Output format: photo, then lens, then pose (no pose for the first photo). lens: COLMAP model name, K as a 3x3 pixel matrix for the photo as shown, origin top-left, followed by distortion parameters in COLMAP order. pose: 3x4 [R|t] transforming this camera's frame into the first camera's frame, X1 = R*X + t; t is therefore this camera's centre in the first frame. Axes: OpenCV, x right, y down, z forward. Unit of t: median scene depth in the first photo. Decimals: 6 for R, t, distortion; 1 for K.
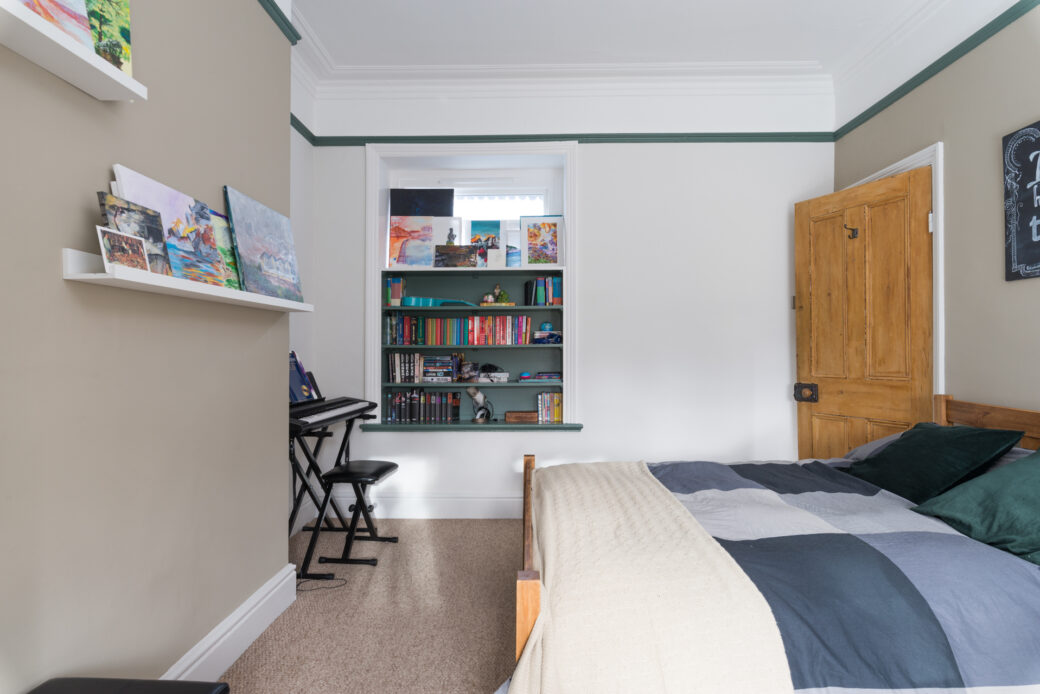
lens RADIAL K [[569.1, 0, 520.0], [0, 569.1, 347.0], [0, 0, 1]] dist [0.000370, 0.000136]
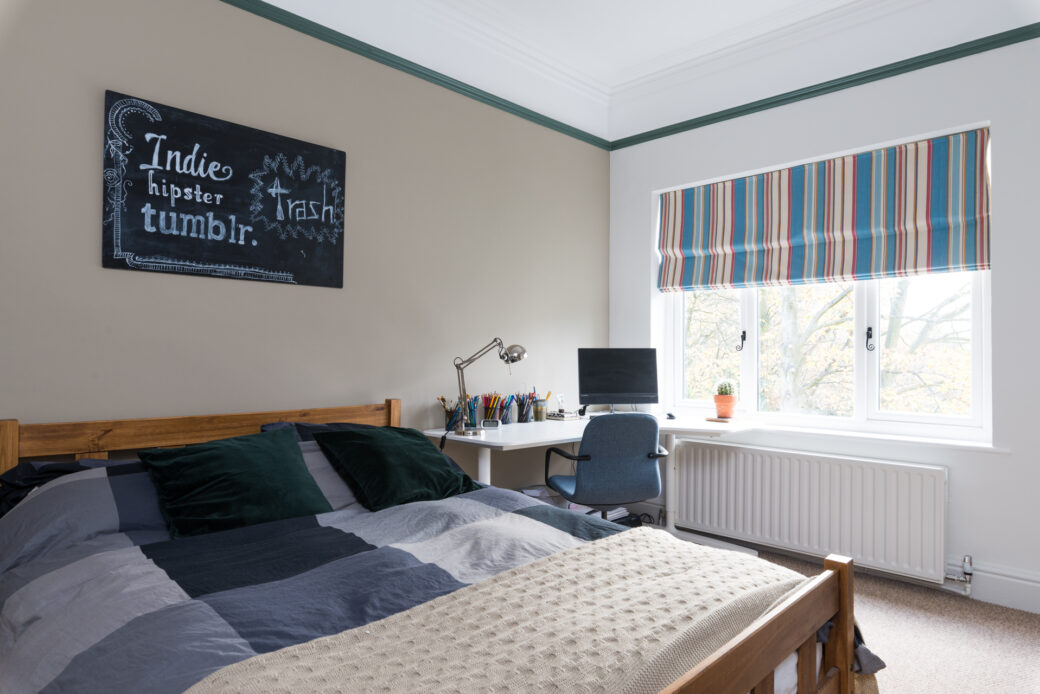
lens RADIAL K [[627.2, 0, 520.0], [0, 627.2, 347.0], [0, 0, 1]] dist [-0.001801, -0.000685]
pose [[-0.726207, 0.003459, 0.687467, -0.199622], [-0.006122, 0.999915, -0.011498, 0.005582], [-0.687449, -0.012559, -0.726124, 1.264127]]
